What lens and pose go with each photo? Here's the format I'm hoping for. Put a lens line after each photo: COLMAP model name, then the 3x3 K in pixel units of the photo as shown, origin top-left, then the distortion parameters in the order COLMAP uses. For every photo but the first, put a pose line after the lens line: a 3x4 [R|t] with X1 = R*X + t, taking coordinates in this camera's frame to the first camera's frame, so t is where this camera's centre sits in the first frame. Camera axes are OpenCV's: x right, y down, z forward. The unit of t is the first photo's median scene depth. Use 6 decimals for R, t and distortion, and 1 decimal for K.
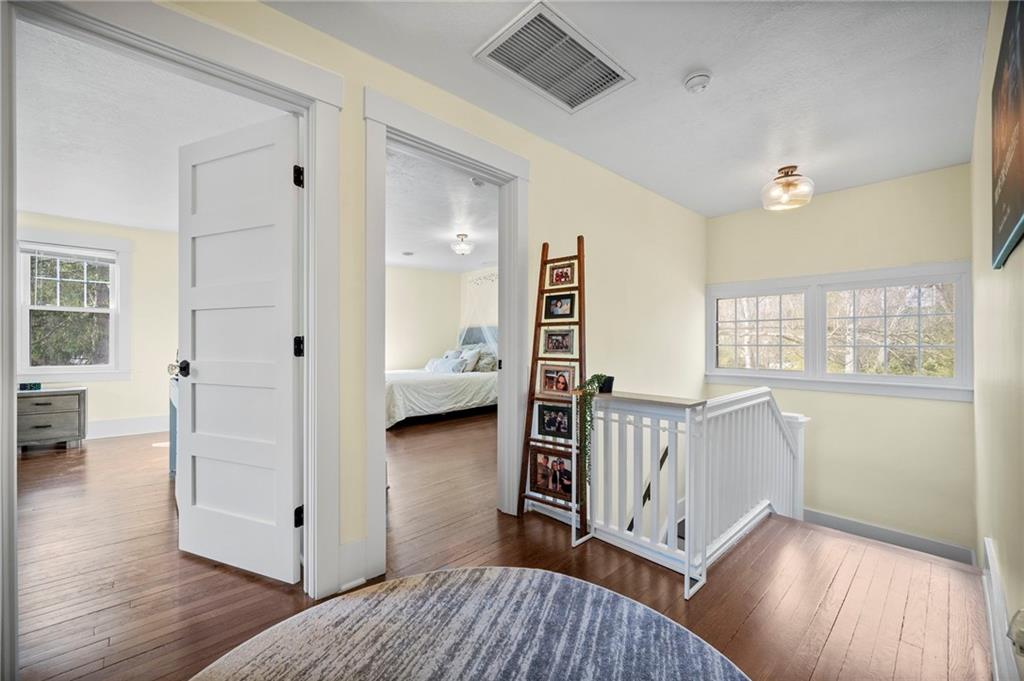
lens RADIAL K [[408.0, 0, 514.4], [0, 408.0, 341.1], [0, 0, 1]] dist [-0.000857, 0.000866]
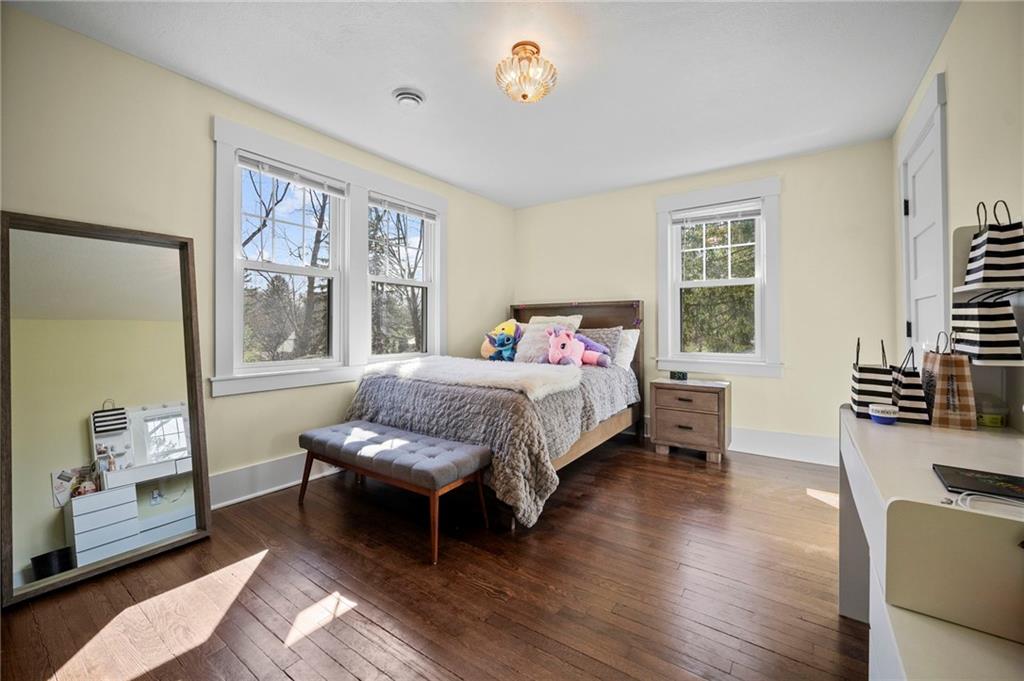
lens RADIAL K [[408.0, 0, 513.8], [0, 408.0, 333.2], [0, 0, 1]] dist [-0.000857, 0.000866]
pose [[0.212822, -0.002886, -0.977087, -0.388162], [0.003931, 0.999990, -0.002097, 0.020386], [0.977083, -0.003394, 0.212831, 0.442575]]
